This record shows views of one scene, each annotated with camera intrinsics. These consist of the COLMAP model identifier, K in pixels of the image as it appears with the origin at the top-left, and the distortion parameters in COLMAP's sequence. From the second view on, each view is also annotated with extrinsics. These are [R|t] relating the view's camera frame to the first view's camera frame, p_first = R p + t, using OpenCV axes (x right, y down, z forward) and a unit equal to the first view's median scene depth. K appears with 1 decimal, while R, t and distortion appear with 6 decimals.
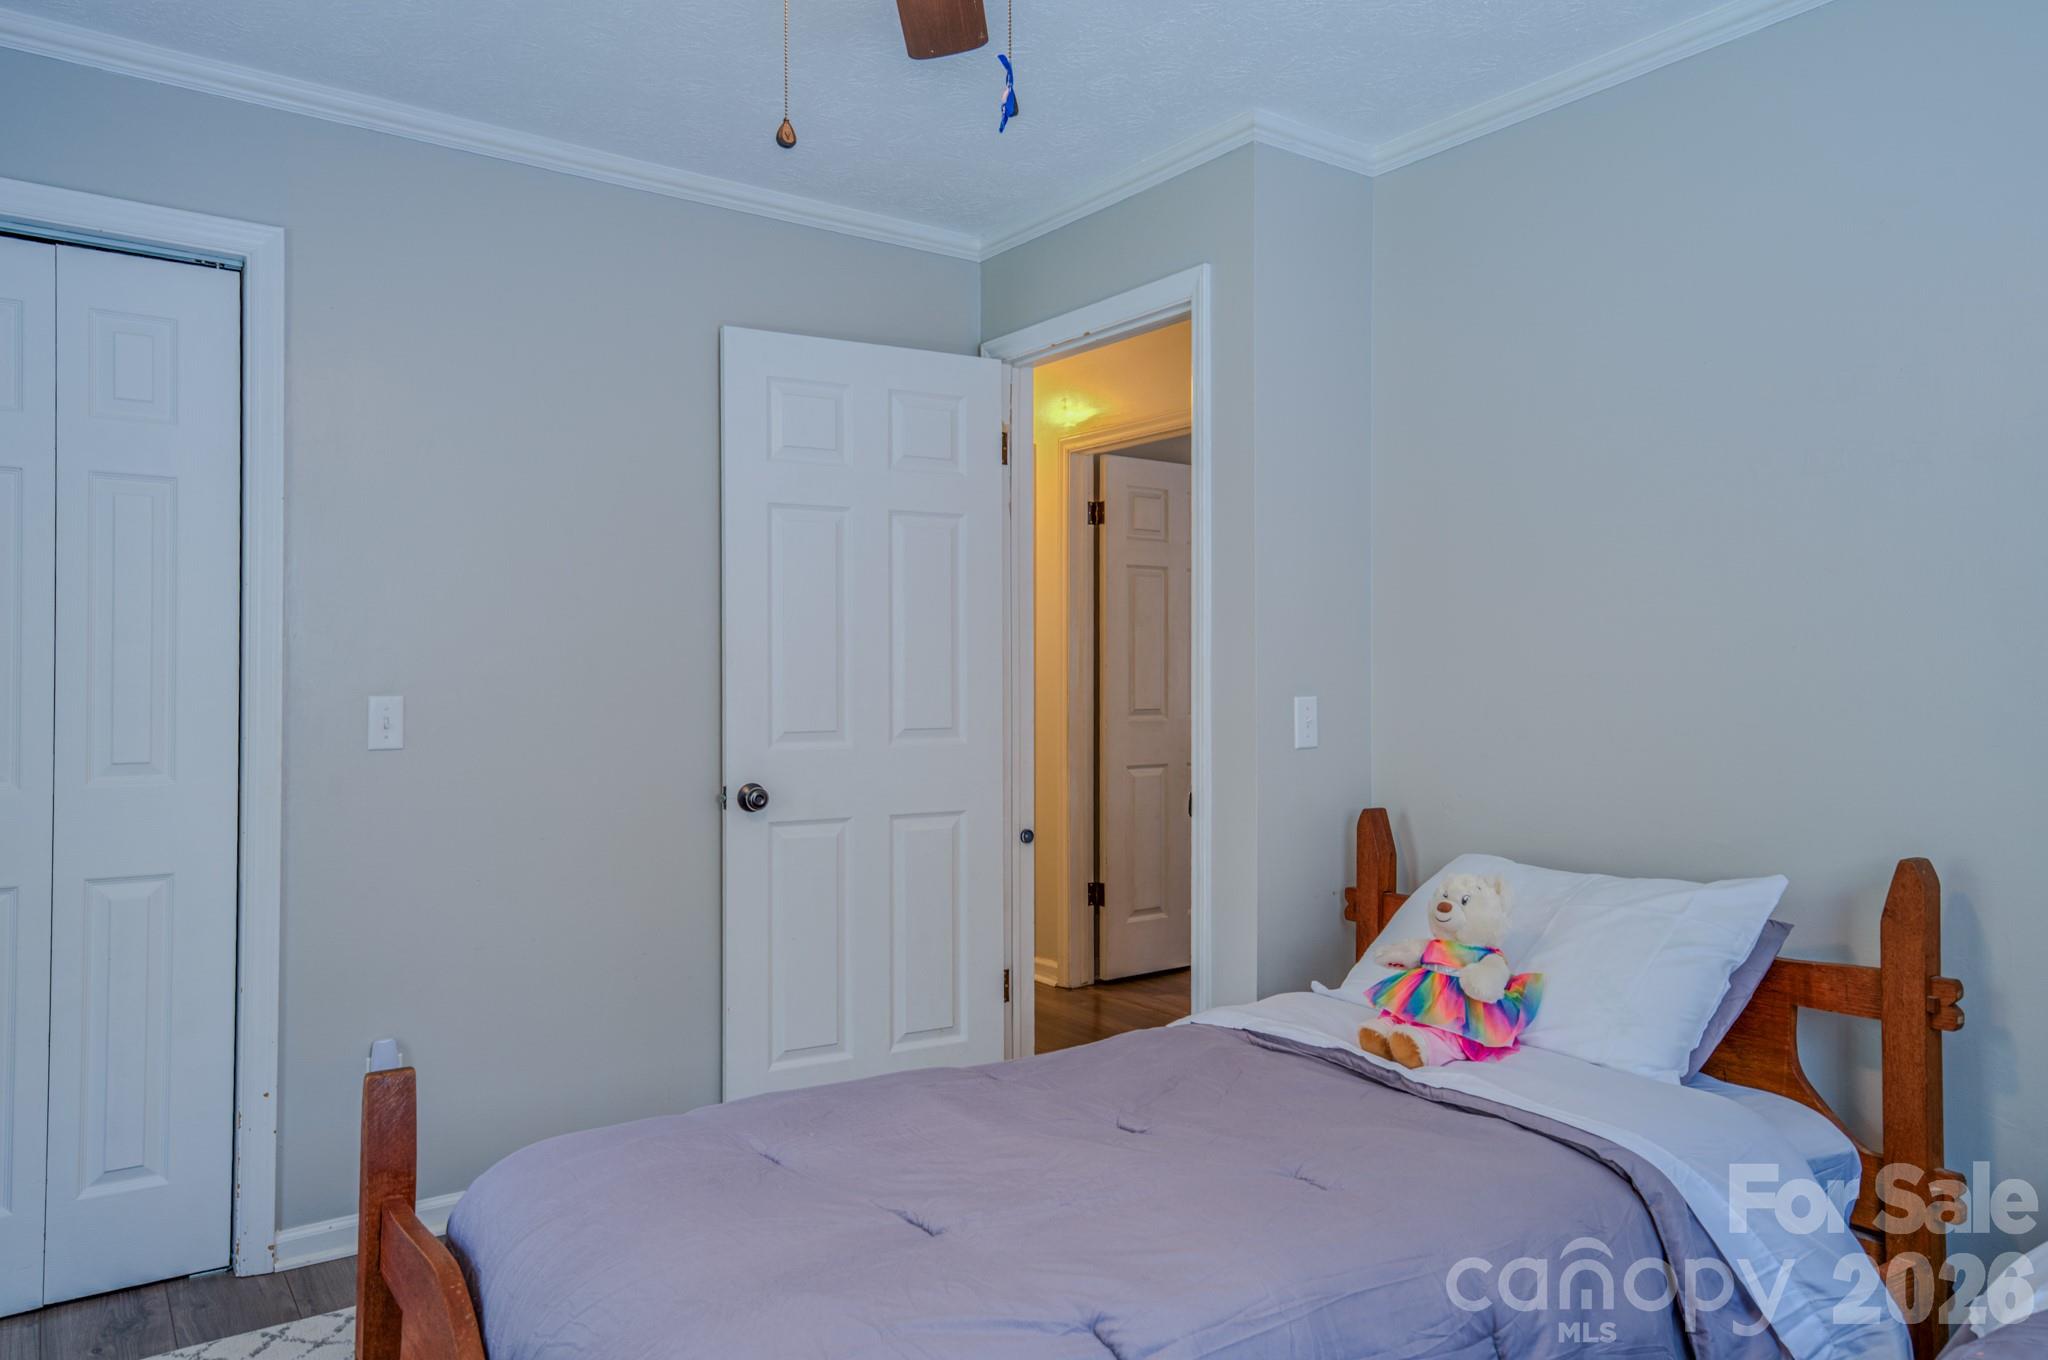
lens RADIAL K [[1356.7, 0, 1018.7], [0, 1356.7, 671.5], [0, 0, 1]] dist [0.038108, 0.001538]
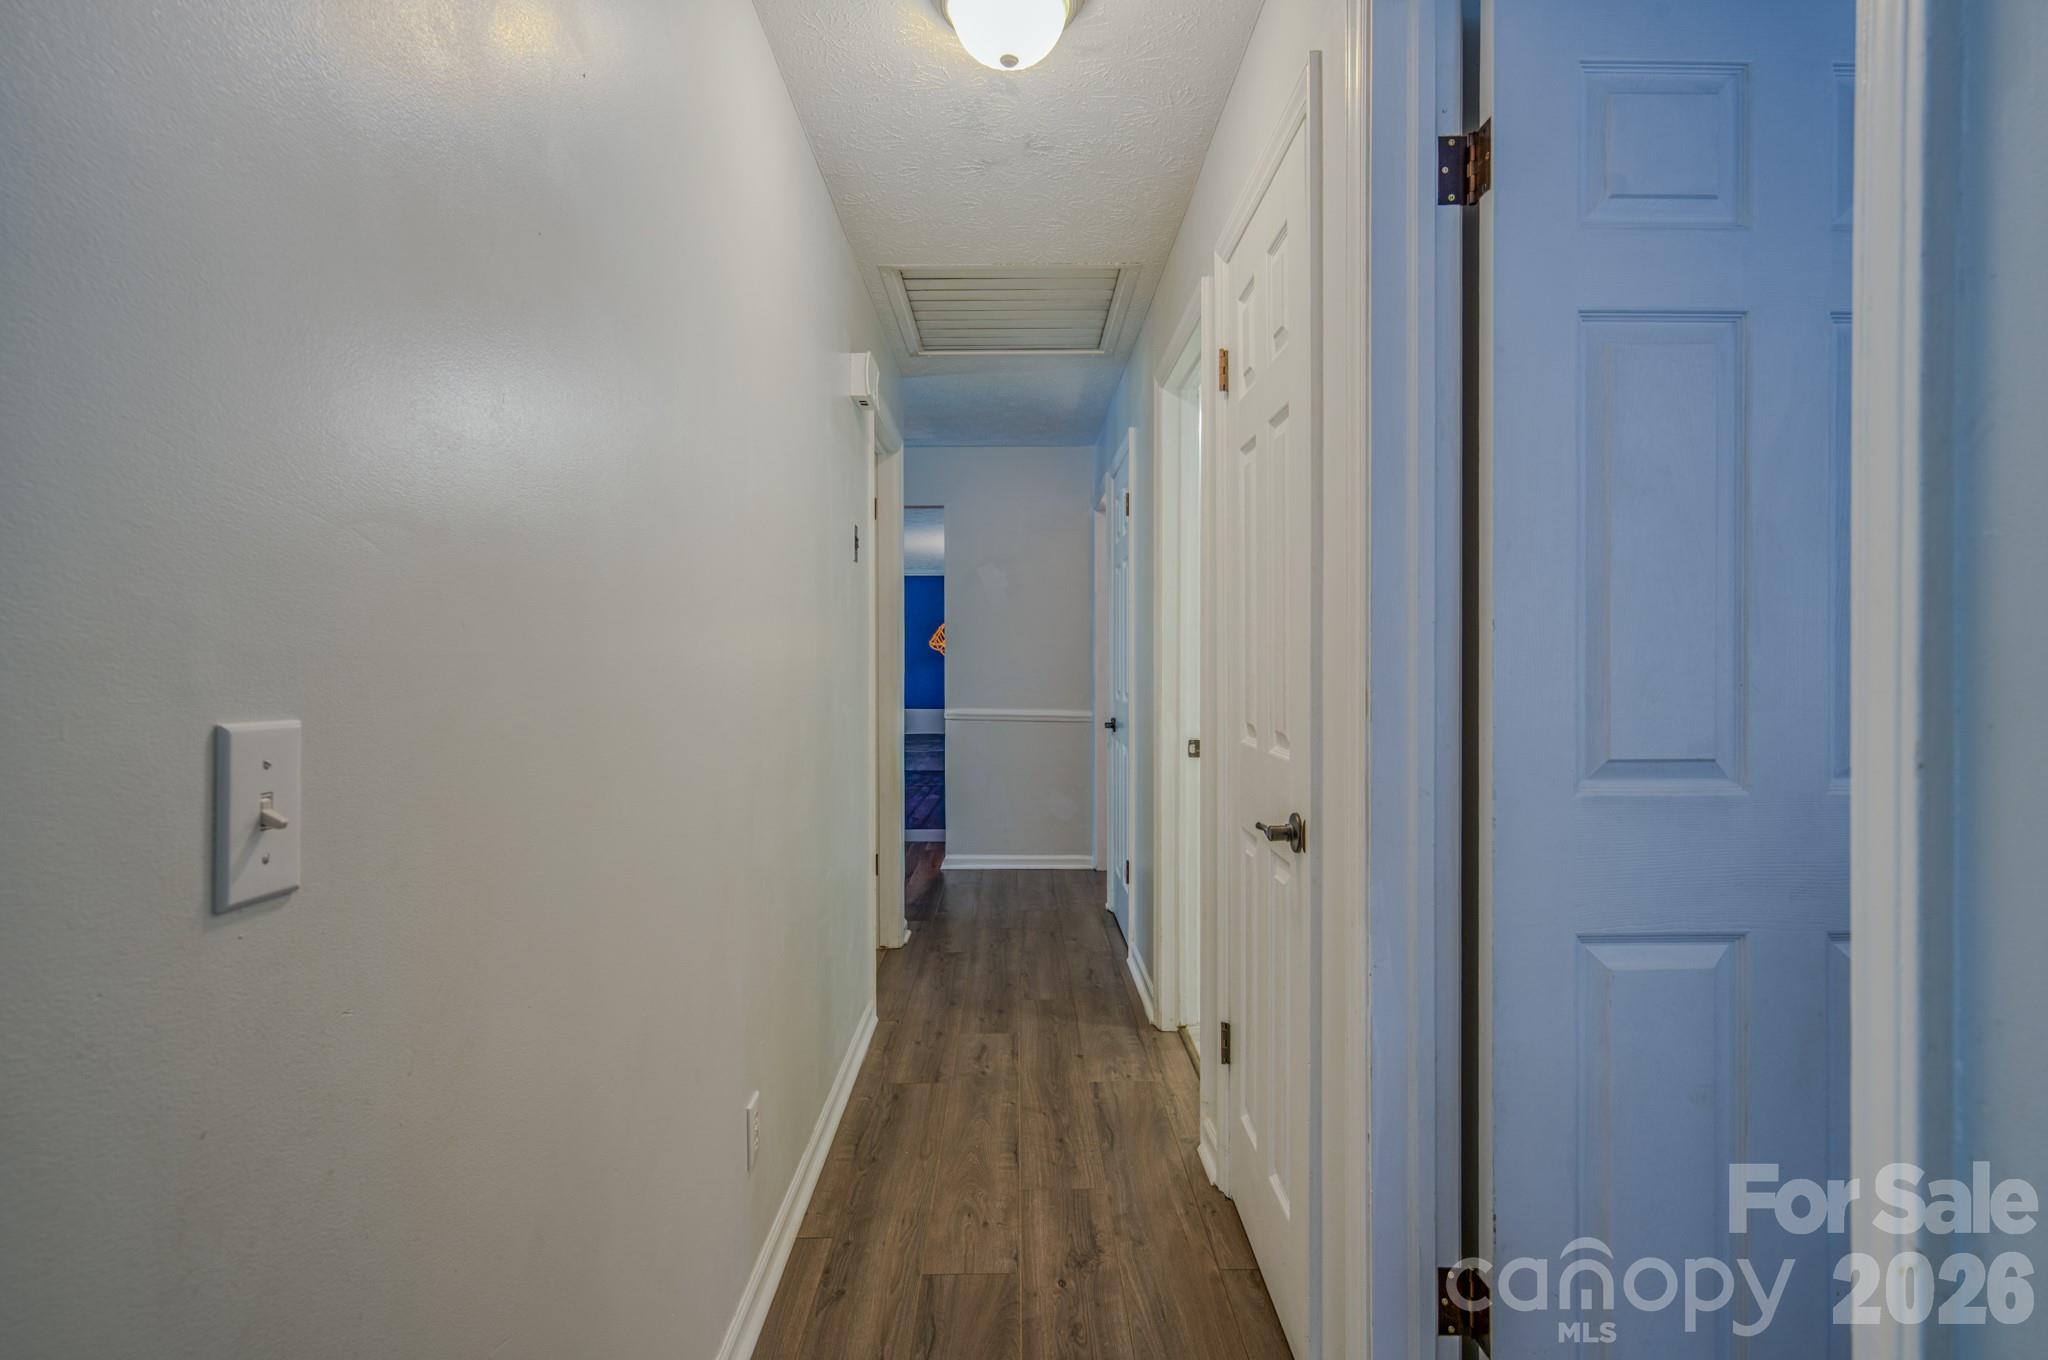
lens RADIAL K [[1045.6, 0, 1018.0], [0, 1045.6, 686.5], [0, 0, 1]] dist [0.002749, 0.001565]
pose [[0.814714, 0.000127, -0.579862, 0.115416], [0.002710, 0.999988, 0.004026, 0.009359], [0.579856, -0.004852, 0.814704, 0.719611]]
